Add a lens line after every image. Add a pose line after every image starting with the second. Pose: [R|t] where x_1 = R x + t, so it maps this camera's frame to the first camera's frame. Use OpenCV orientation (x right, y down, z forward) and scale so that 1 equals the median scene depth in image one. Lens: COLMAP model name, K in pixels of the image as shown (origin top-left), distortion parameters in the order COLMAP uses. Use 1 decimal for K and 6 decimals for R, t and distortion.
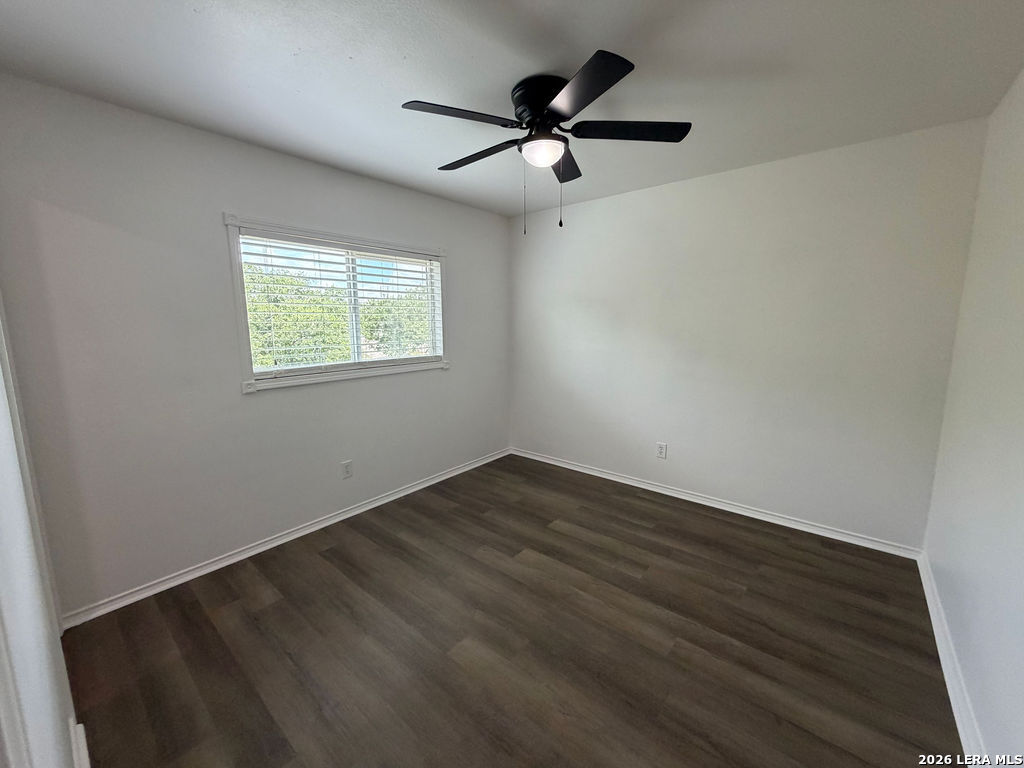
lens RADIAL K [[408.2, 0, 508.9], [0, 408.2, 386.7], [0, 0, 1]] dist [0.000927, 0.000183]
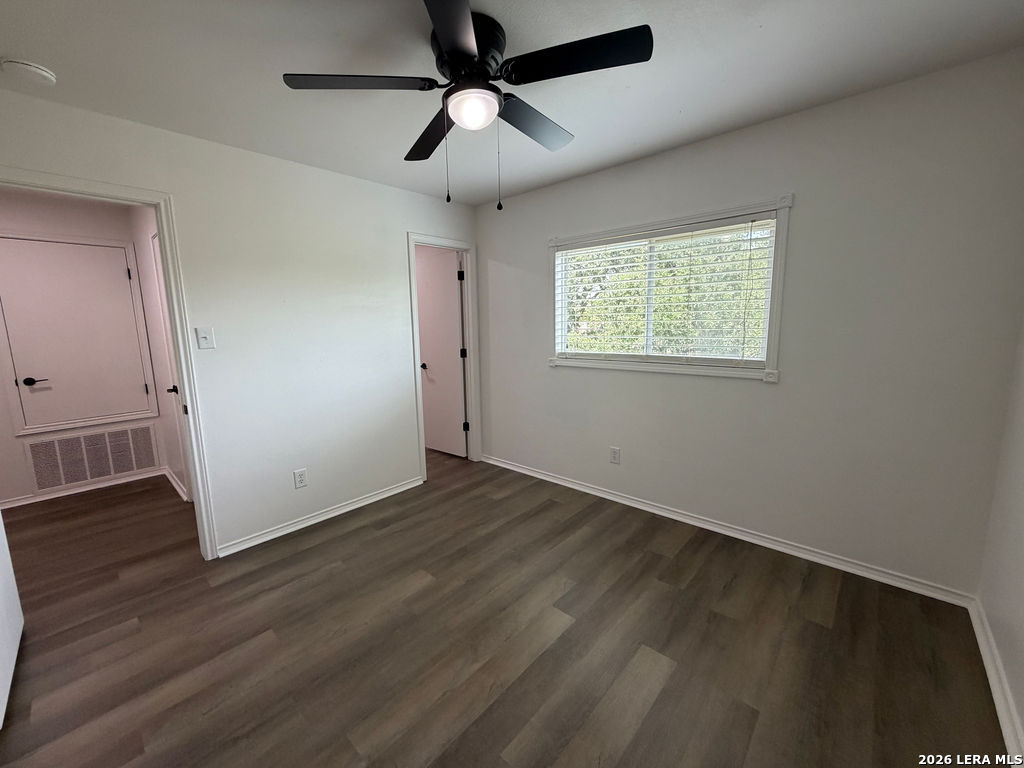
lens RADIAL K [[408.2, 0, 507.7], [0, 408.2, 384.7], [0, 0, 1]] dist [0.000927, 0.000183]
pose [[-0.039666, 0.158380, -0.986581, 0.722407], [-0.140800, 0.976621, 0.162442, -0.122800], [0.989243, 0.145354, -0.016439, 0.842476]]
